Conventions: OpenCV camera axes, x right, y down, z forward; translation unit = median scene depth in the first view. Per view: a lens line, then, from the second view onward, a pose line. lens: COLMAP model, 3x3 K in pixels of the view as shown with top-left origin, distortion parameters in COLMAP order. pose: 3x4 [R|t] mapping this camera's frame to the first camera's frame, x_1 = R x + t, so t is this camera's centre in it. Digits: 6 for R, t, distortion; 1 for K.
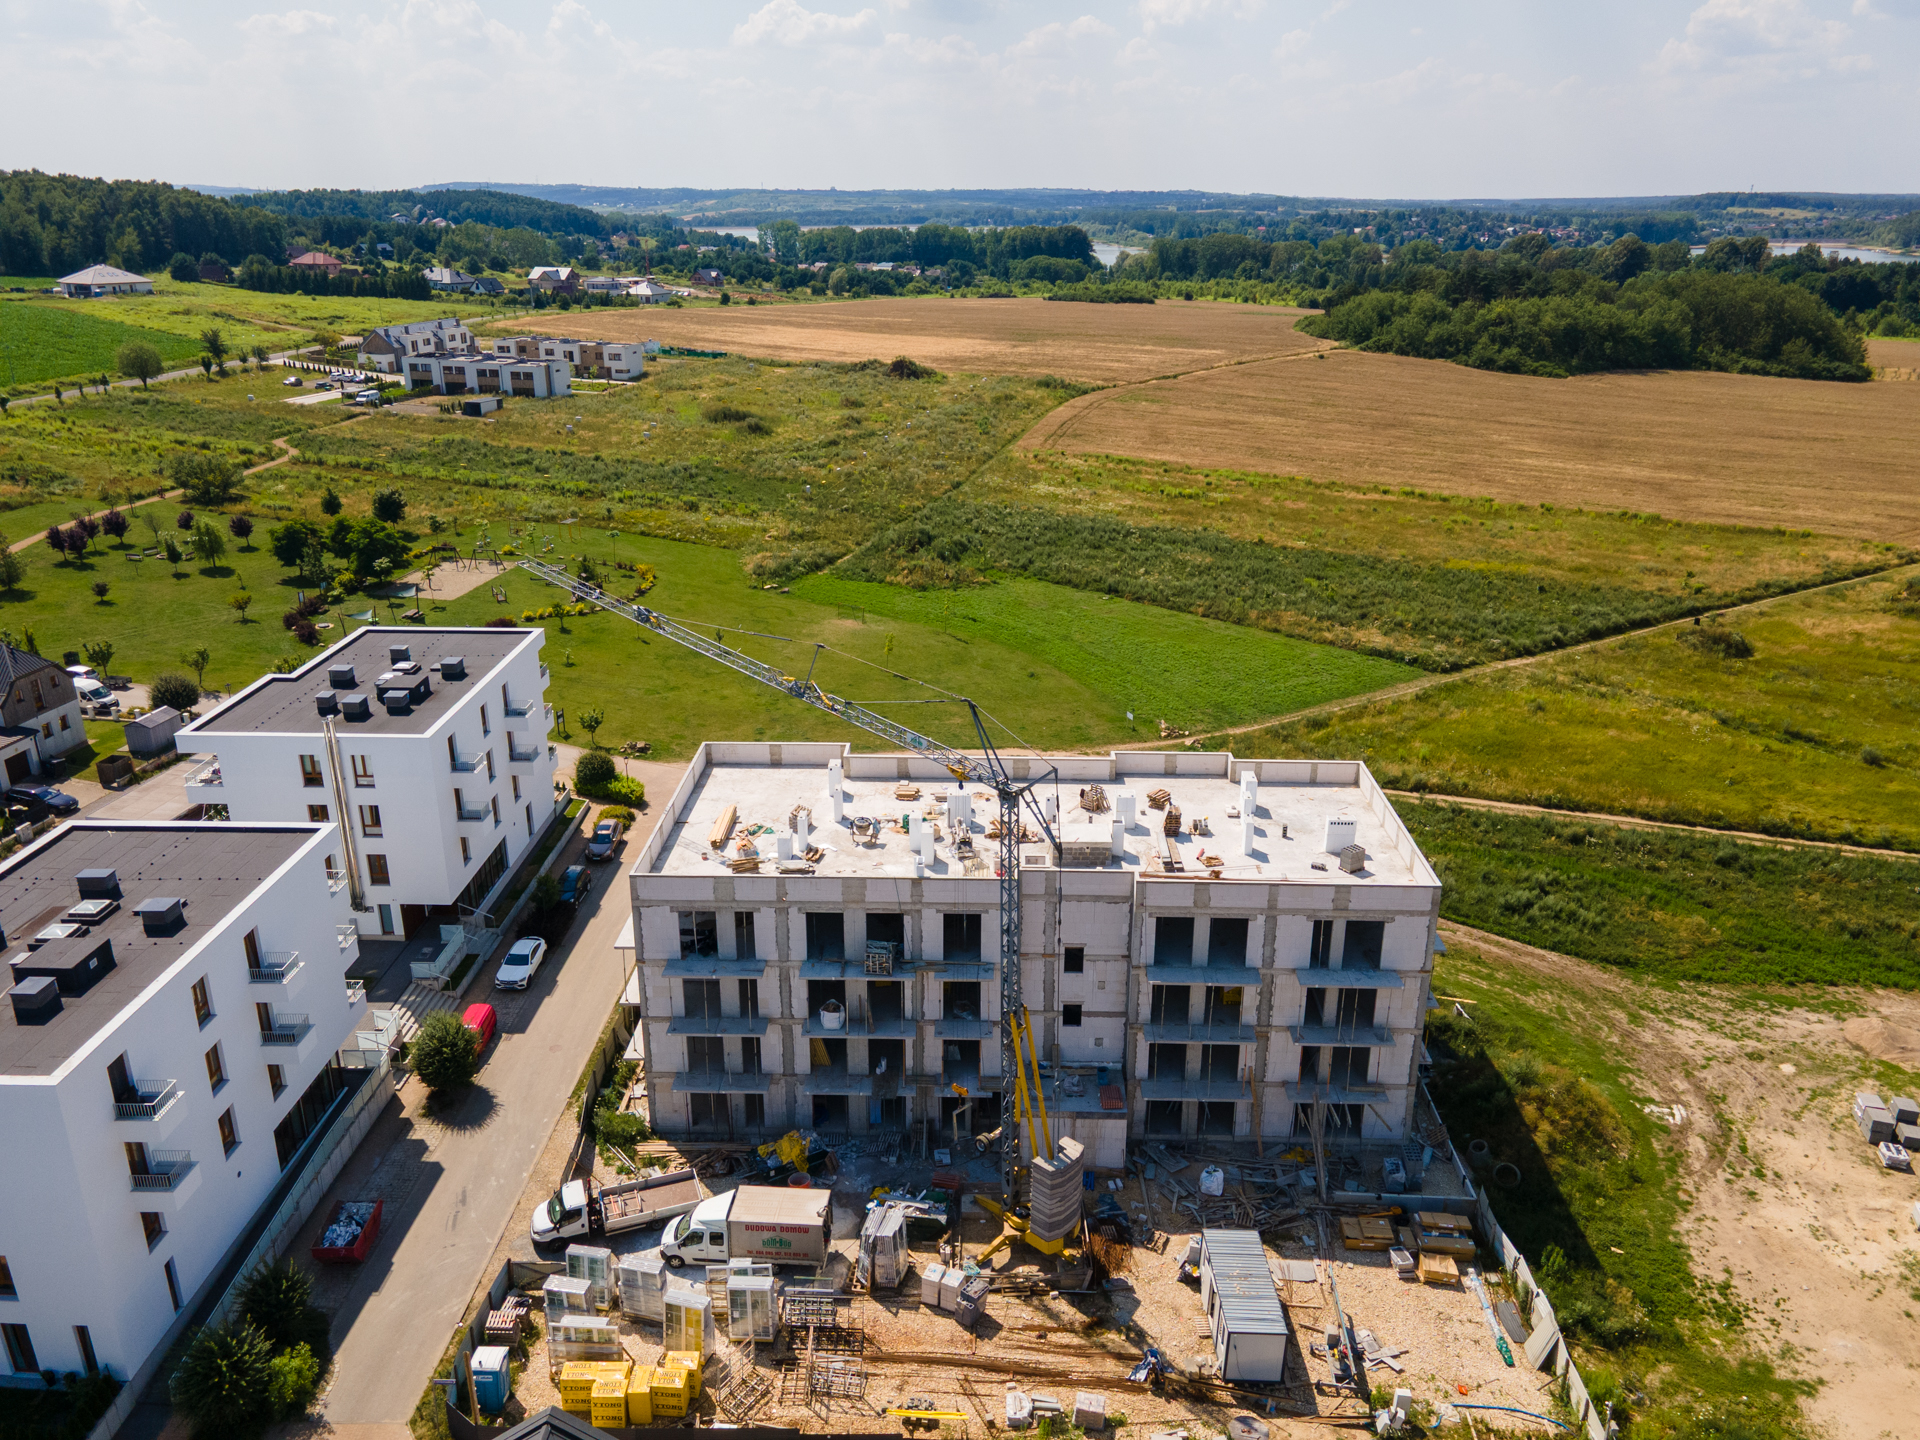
lens RADIAL K [[1387.3, 0, 960.0], [0, 1387.3, 720.0], [0, 0, 1]] dist [0.007610, 0.009636]
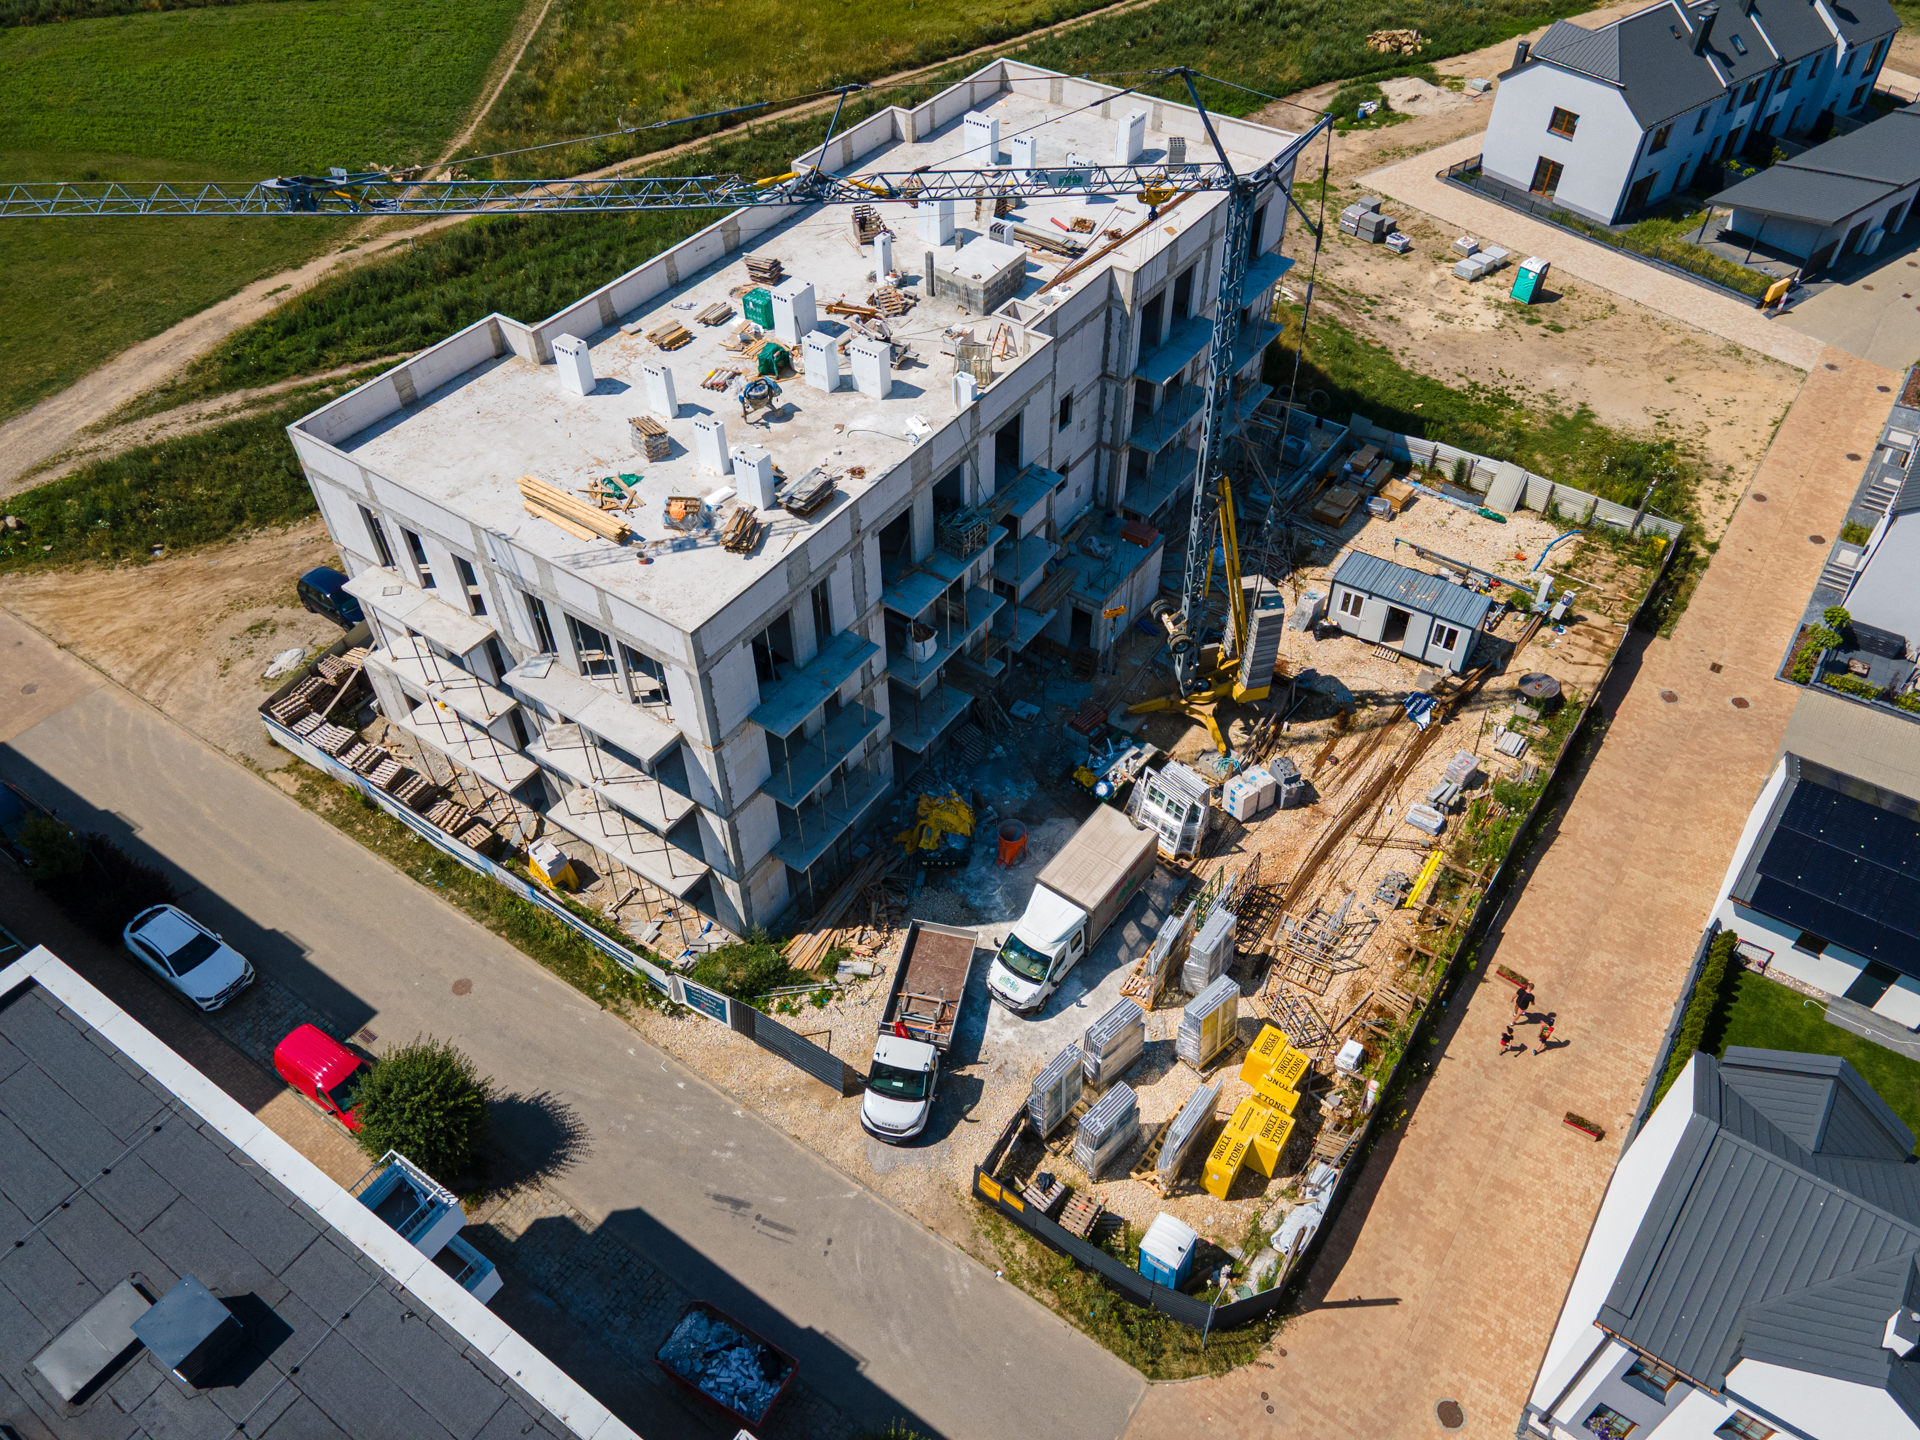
lens RADIAL K [[1371.2, 0, 960.0], [0, 1371.2, 720.0], [0, 0, 1]] dist [0.047288, 0.000632]
pose [[0.542525, -0.604481, 0.583326, -0.381048], [0.298421, 0.787795, 0.538818, -0.095539], [-0.785246, -0.118246, 0.607788, 0.405753]]
